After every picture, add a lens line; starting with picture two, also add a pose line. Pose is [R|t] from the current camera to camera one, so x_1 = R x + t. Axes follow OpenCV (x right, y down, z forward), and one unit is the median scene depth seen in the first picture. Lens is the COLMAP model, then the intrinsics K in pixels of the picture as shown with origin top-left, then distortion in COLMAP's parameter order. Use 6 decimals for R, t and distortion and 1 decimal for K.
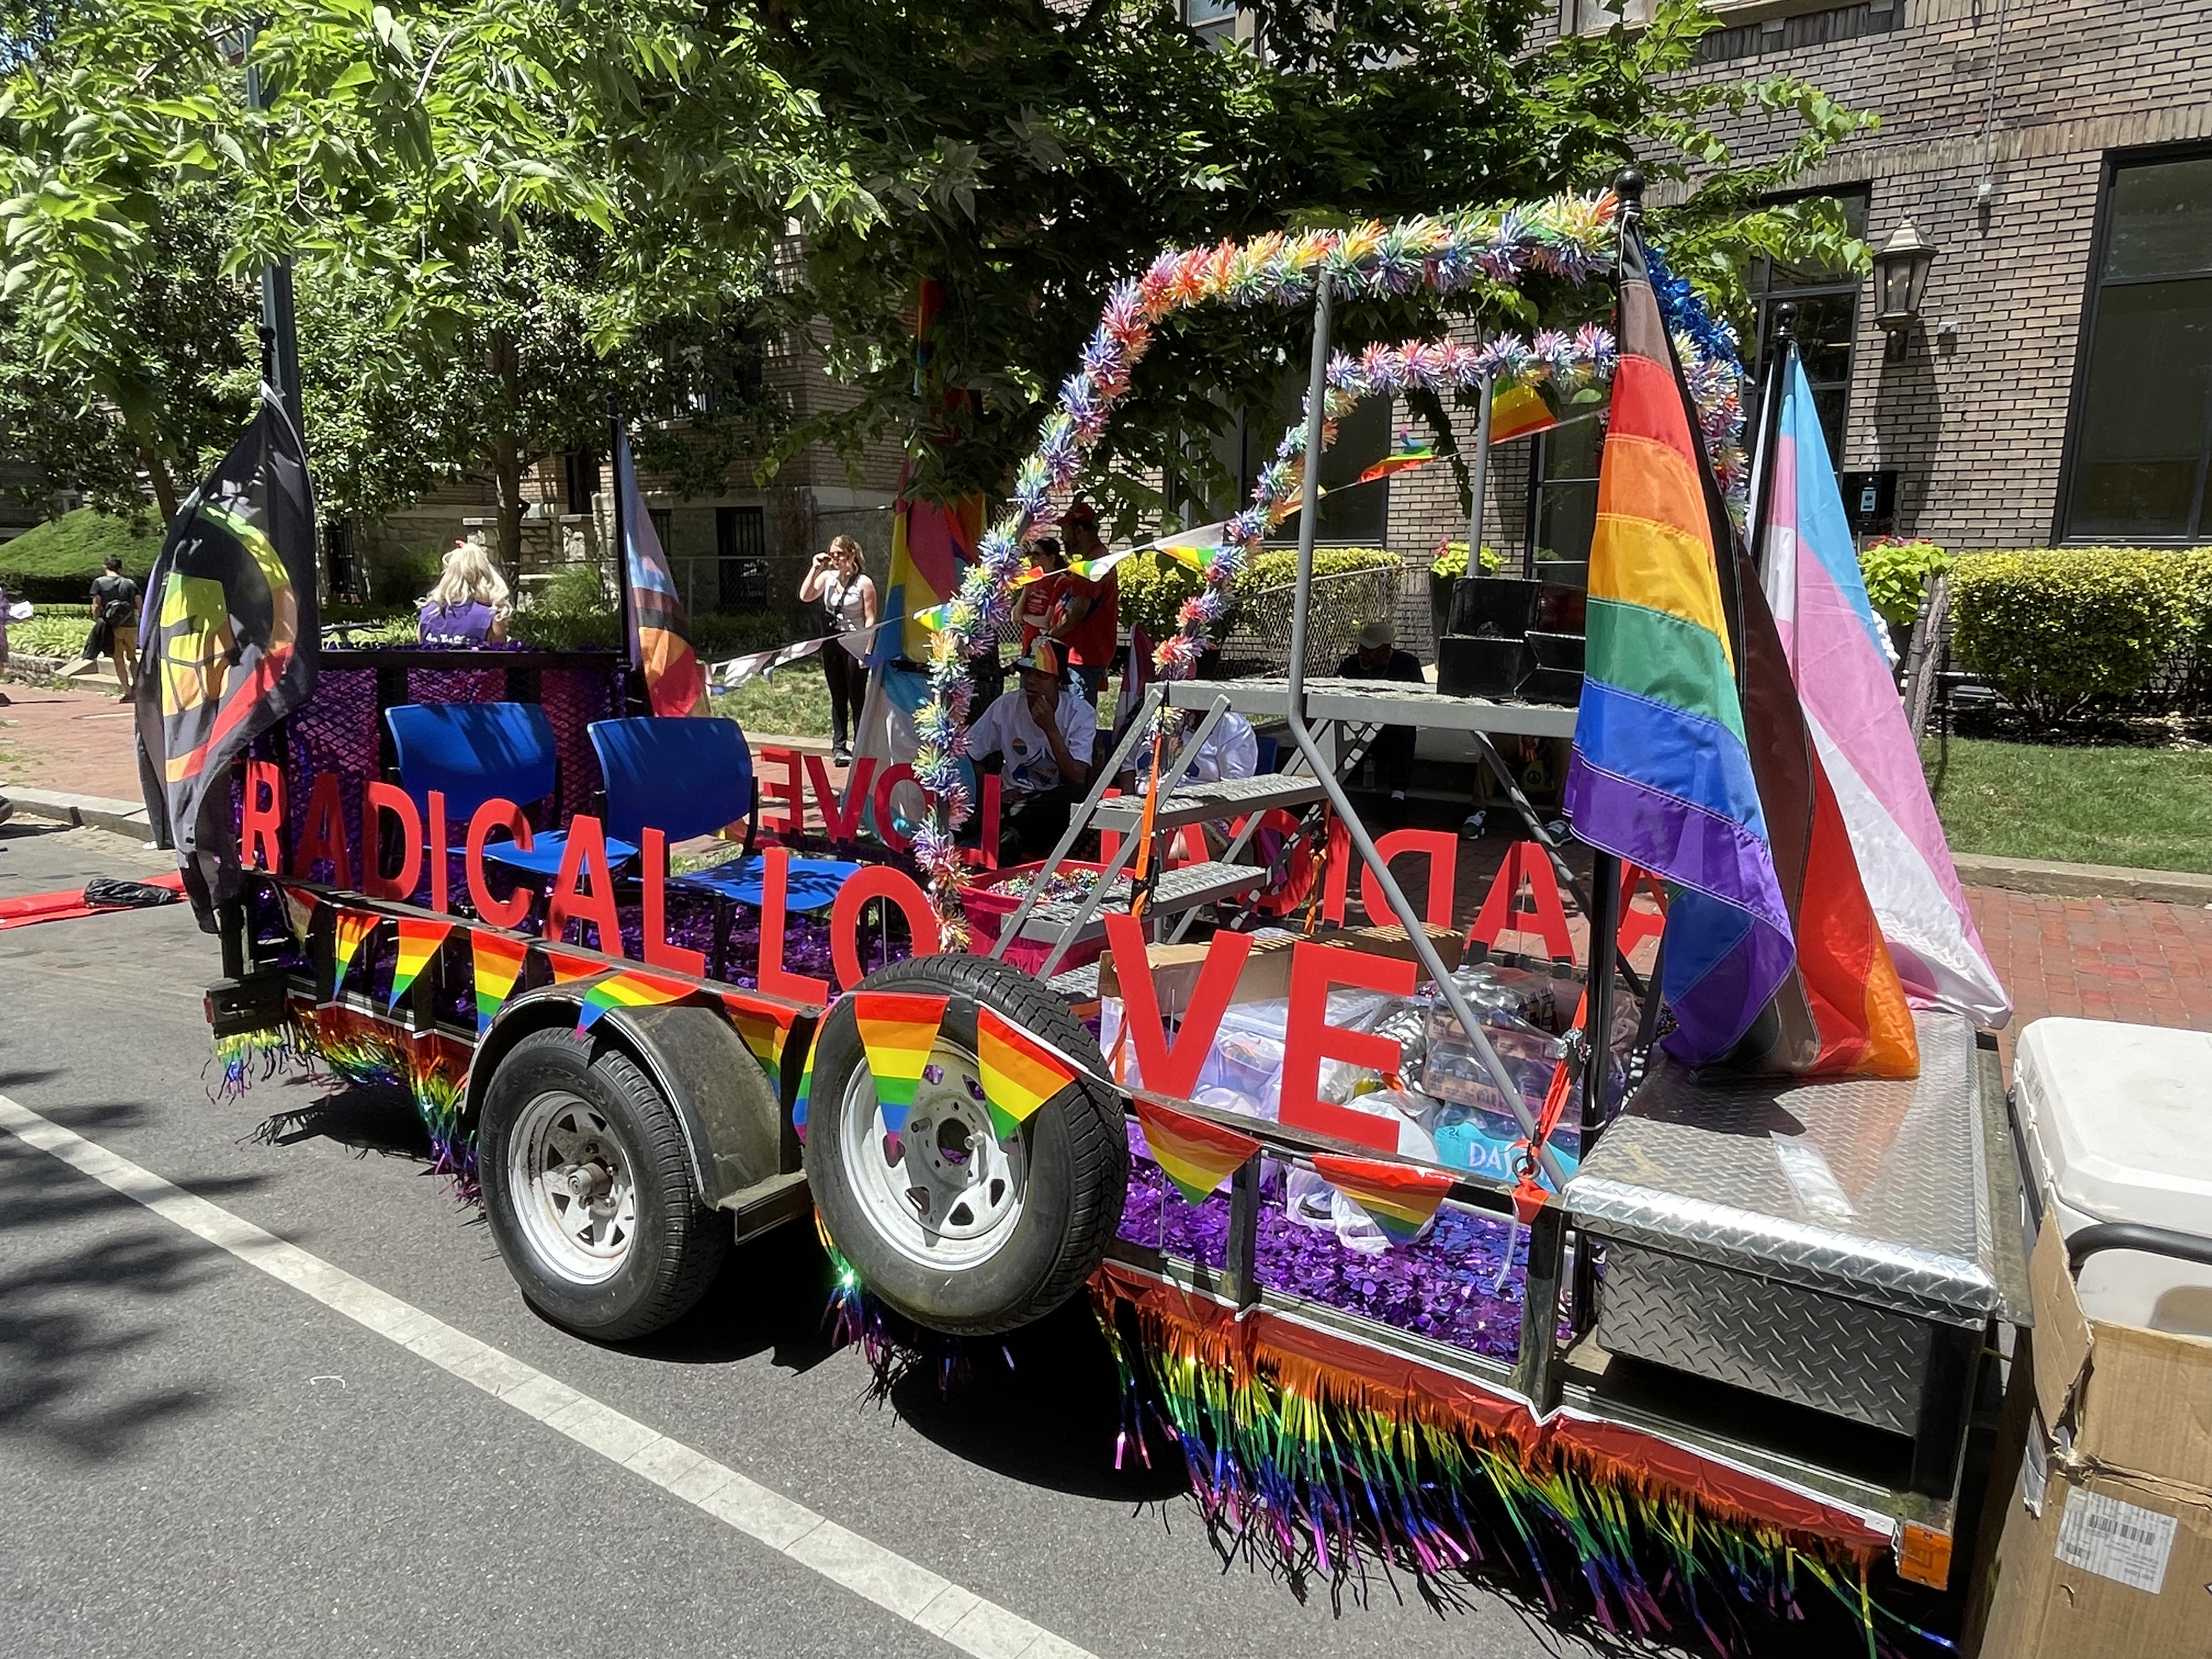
lens RADIAL K [[1374.7, 0, 1100.0], [0, 1374.7, 799.4], [0, 0, 1]] dist [-0.001183, -0.001395]
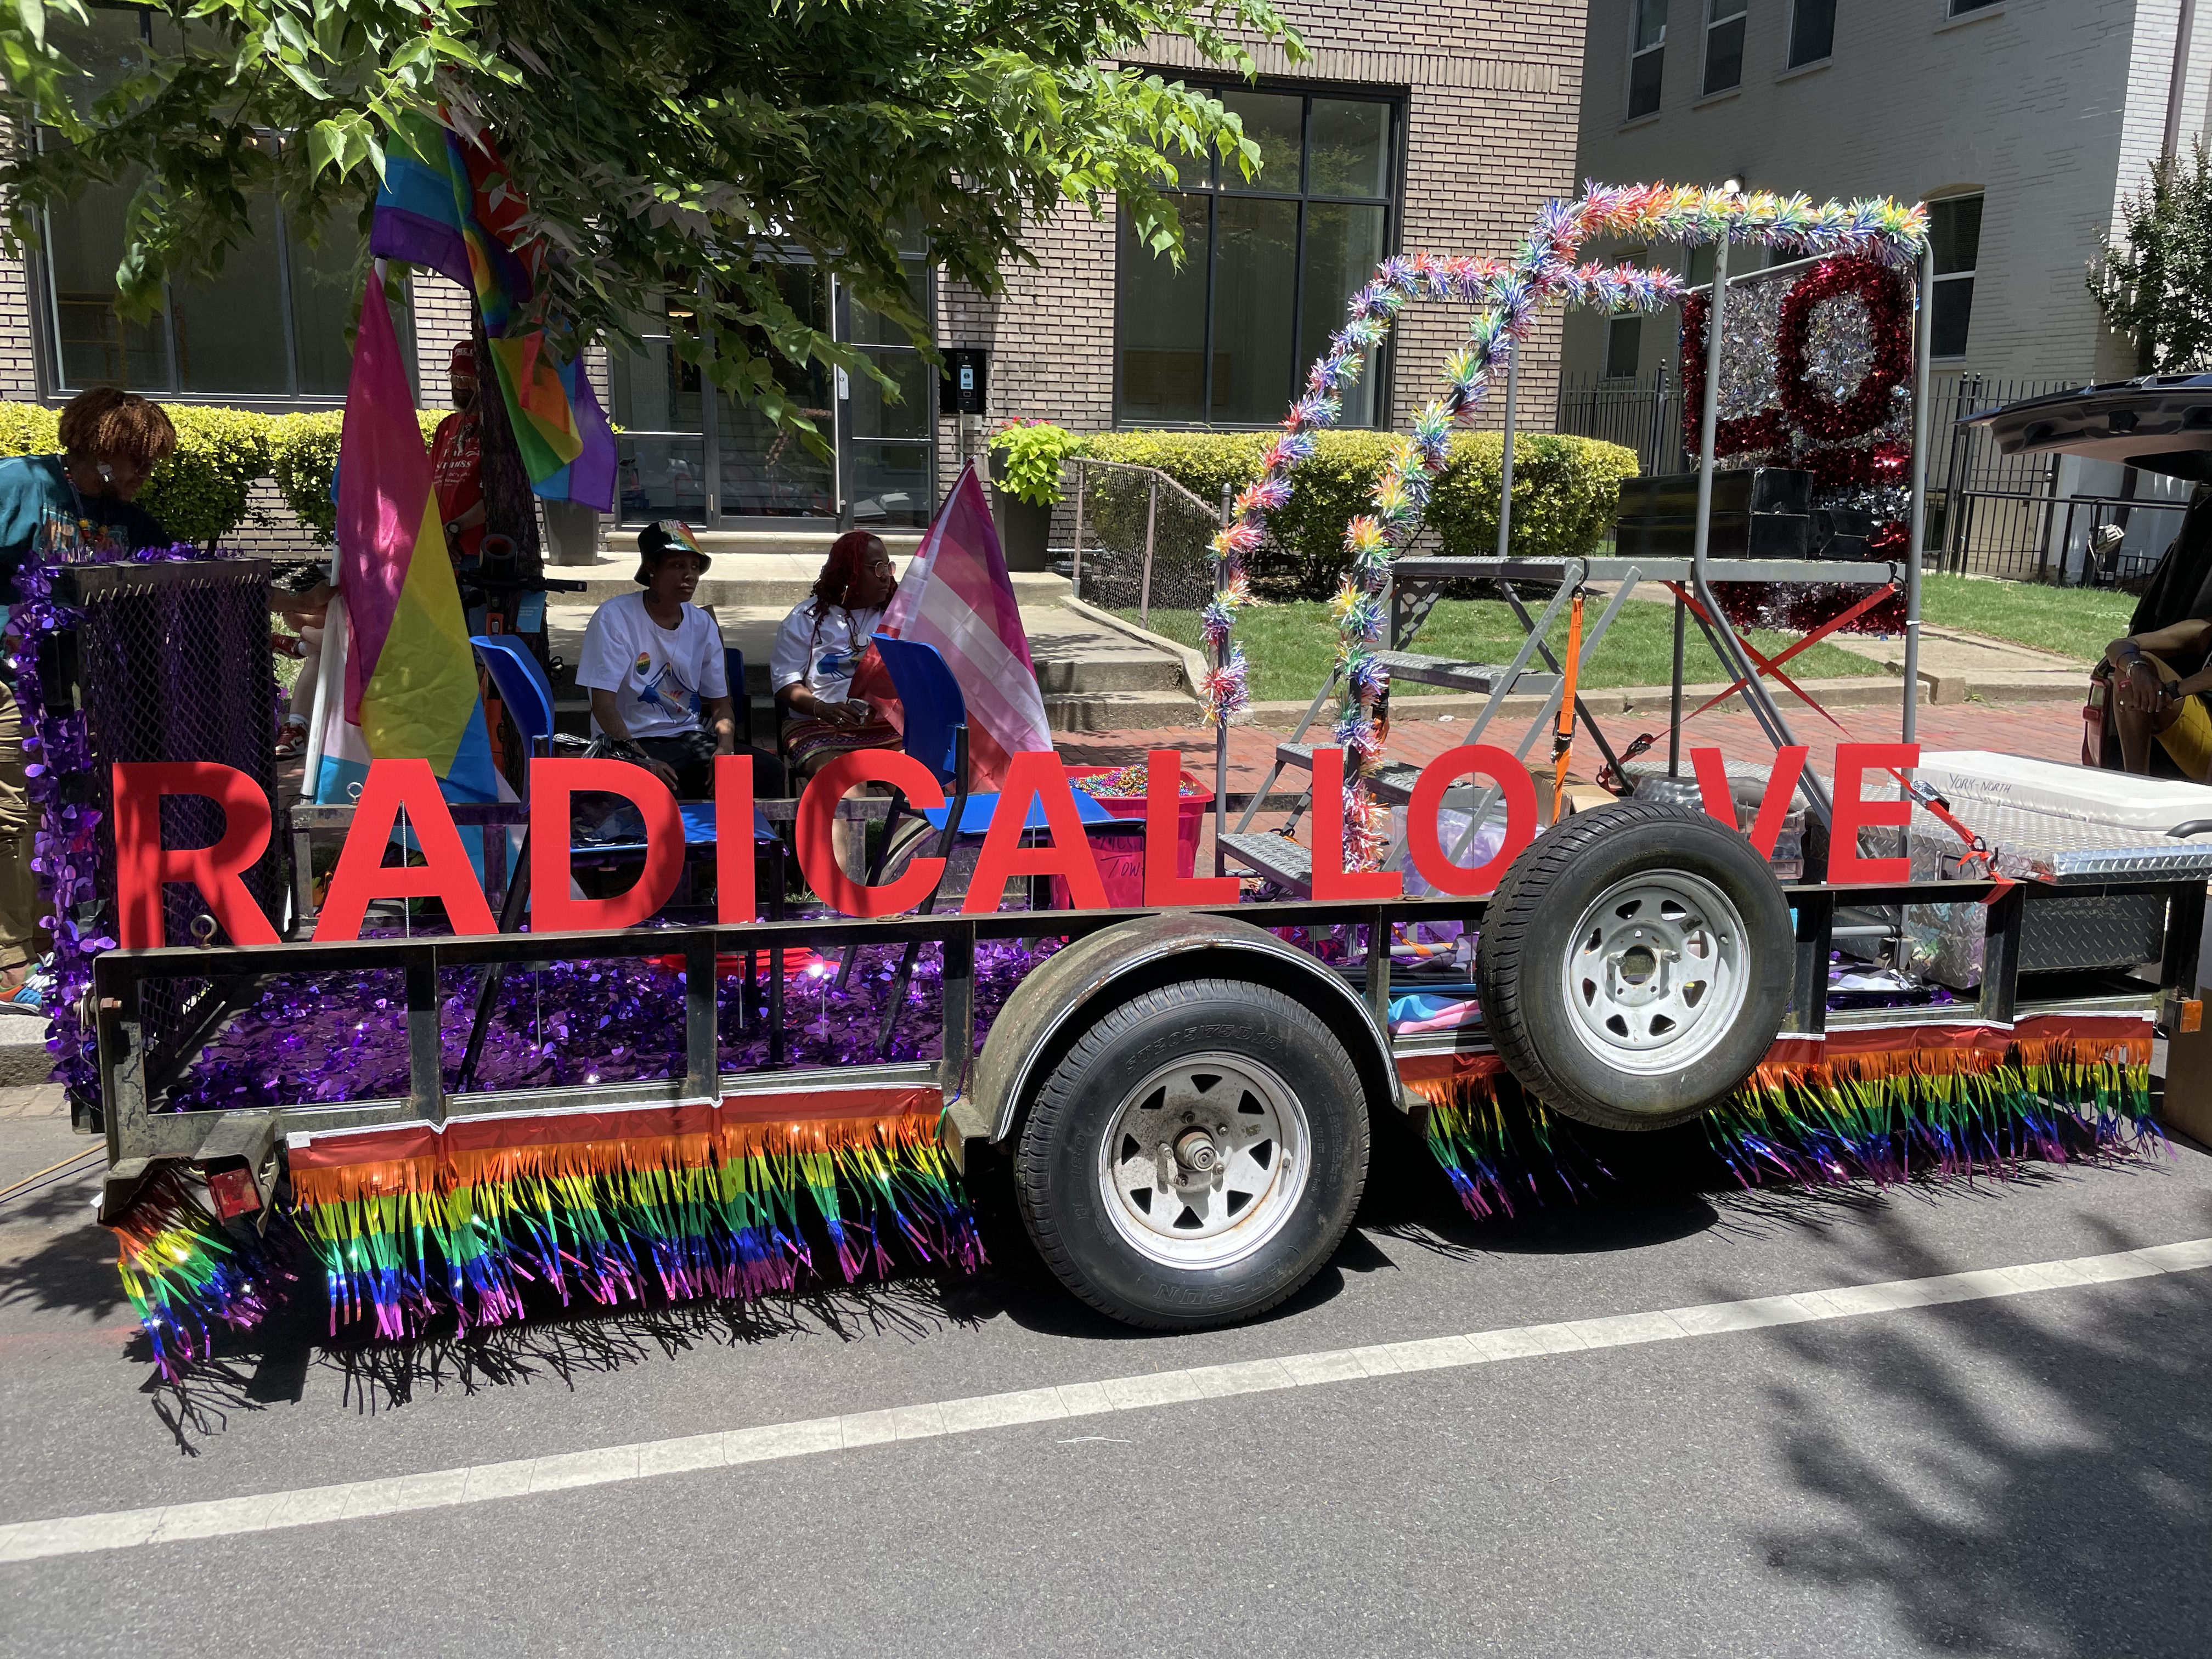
lens RADIAL K [[1713.5, 0, 1096.5], [0, 1713.5, 782.9], [0, 0, 1]] dist [0.099836, -0.133822]
pose [[0.676362, -0.131009, 0.724825, -0.415084], [0.107397, 0.991079, 0.078917, -0.018086], [-0.728698, 0.024467, 0.684398, 0.100413]]
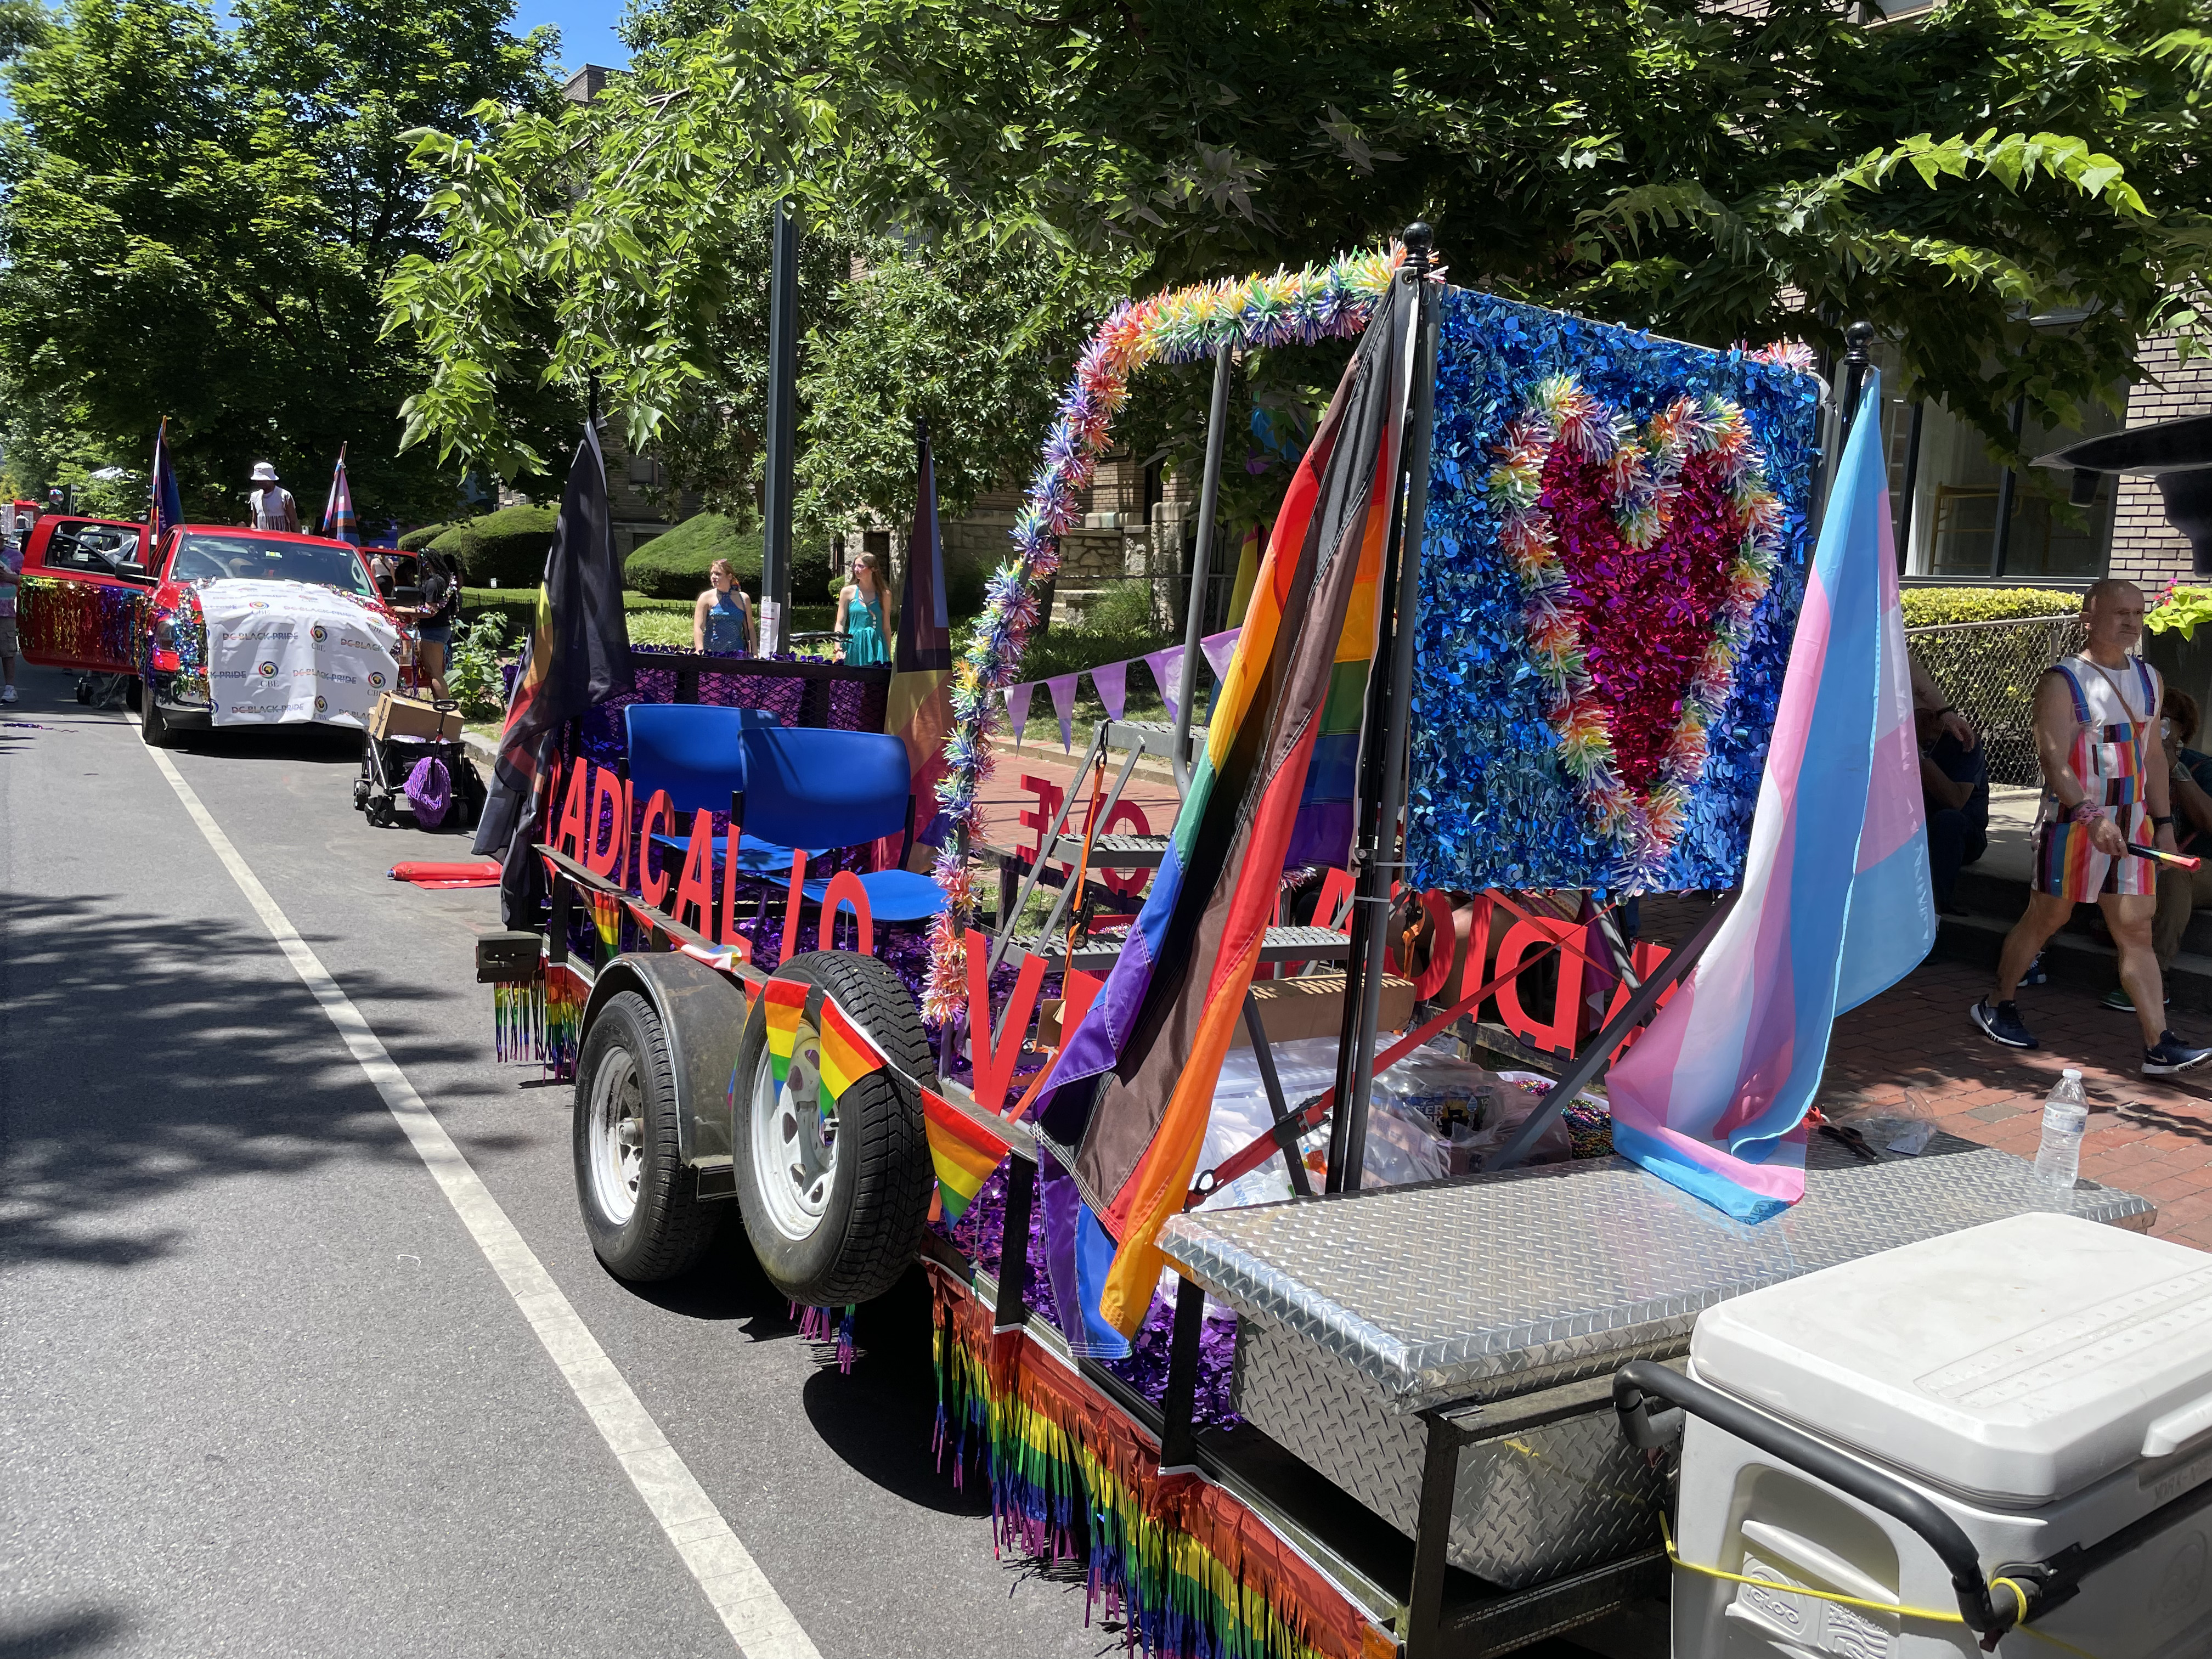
lens RADIAL K [[1713.5, 0, 1096.5], [0, 1713.5, 782.9], [0, 0, 1]] dist [0.099836, -0.133822]
pose [[0.903097, 0.080724, -0.421781, 0.185129], [-0.104024, 0.994044, -0.032482, 0.001218], [0.416647, 0.073210, 0.906116, -0.045972]]
